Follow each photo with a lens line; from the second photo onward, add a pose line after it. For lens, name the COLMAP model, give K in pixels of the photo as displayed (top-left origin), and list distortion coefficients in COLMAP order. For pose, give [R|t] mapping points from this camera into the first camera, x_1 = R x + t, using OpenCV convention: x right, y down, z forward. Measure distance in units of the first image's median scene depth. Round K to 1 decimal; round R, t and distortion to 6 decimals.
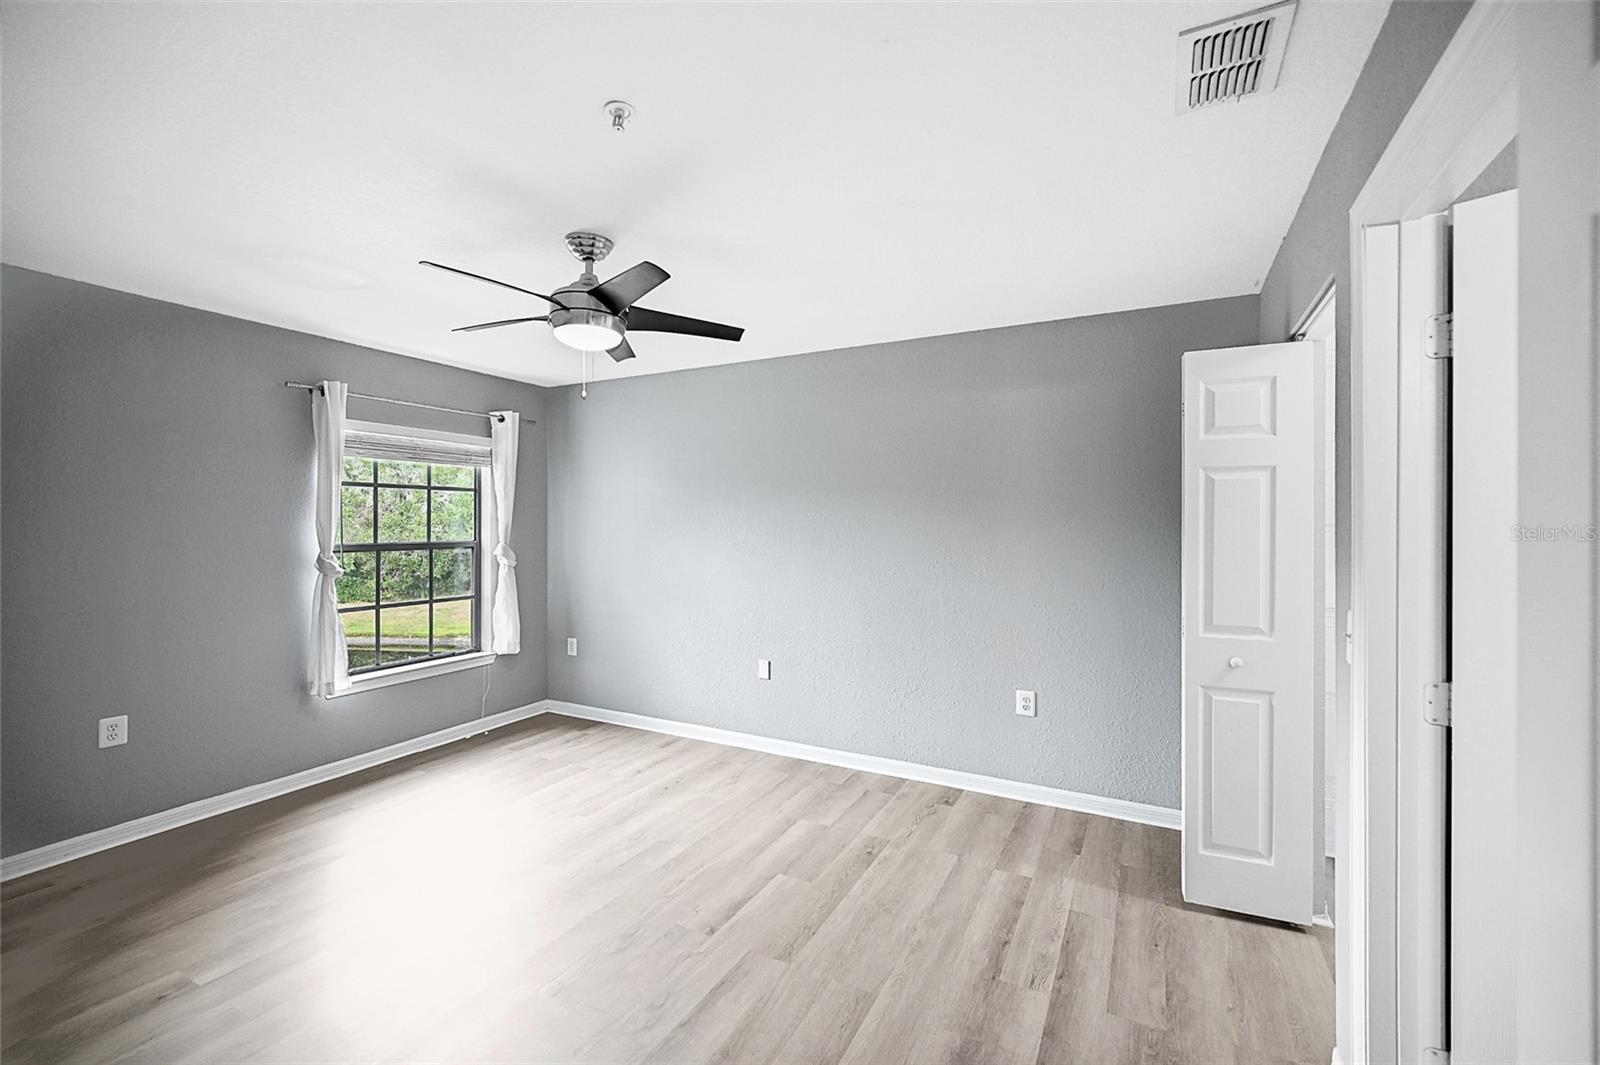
lens RADIAL K [[679.7, 0, 801.0], [0, 679.7, 529.1], [0, 0, 1]] dist [0.012216, -0.001632]
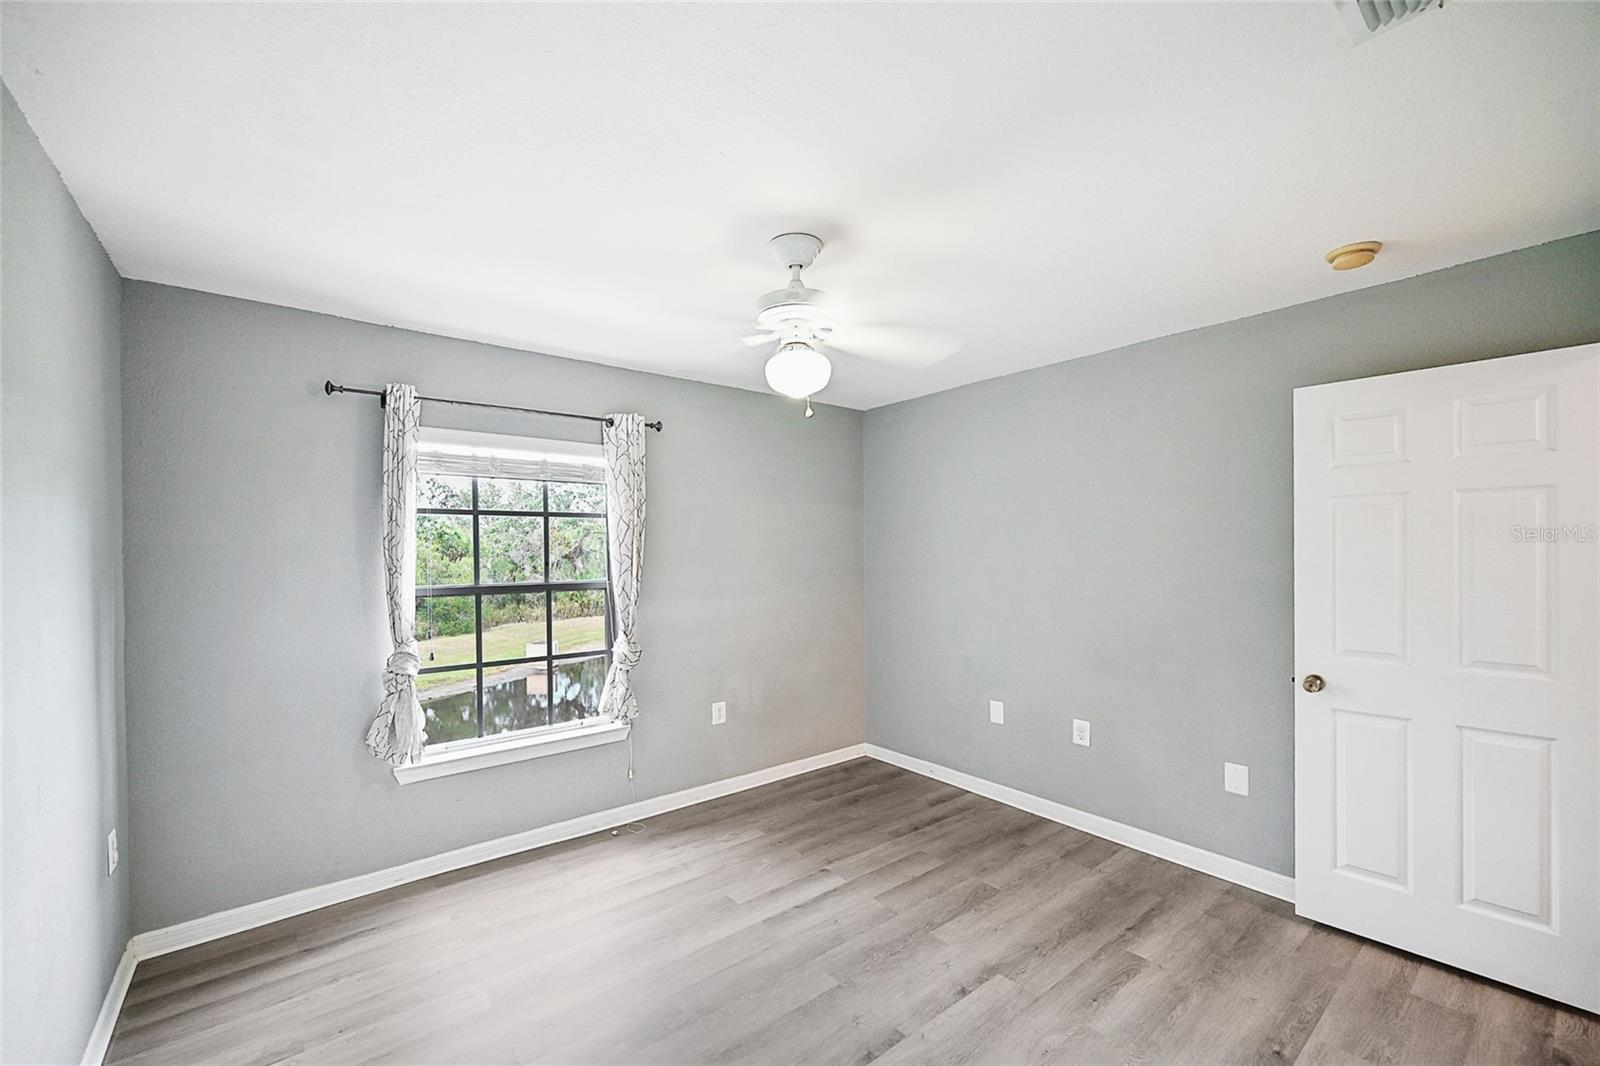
lens RADIAL K [[654.7, 0, 803.5], [0, 654.7, 545.3], [0, 0, 1]] dist [-0.004562, -0.000382]
pose [[0.927572, -0.009181, -0.373532, 0.016846], [0.004573, 0.999902, -0.013220, -0.013987], [0.373617, 0.010554, 0.927523, 0.434452]]
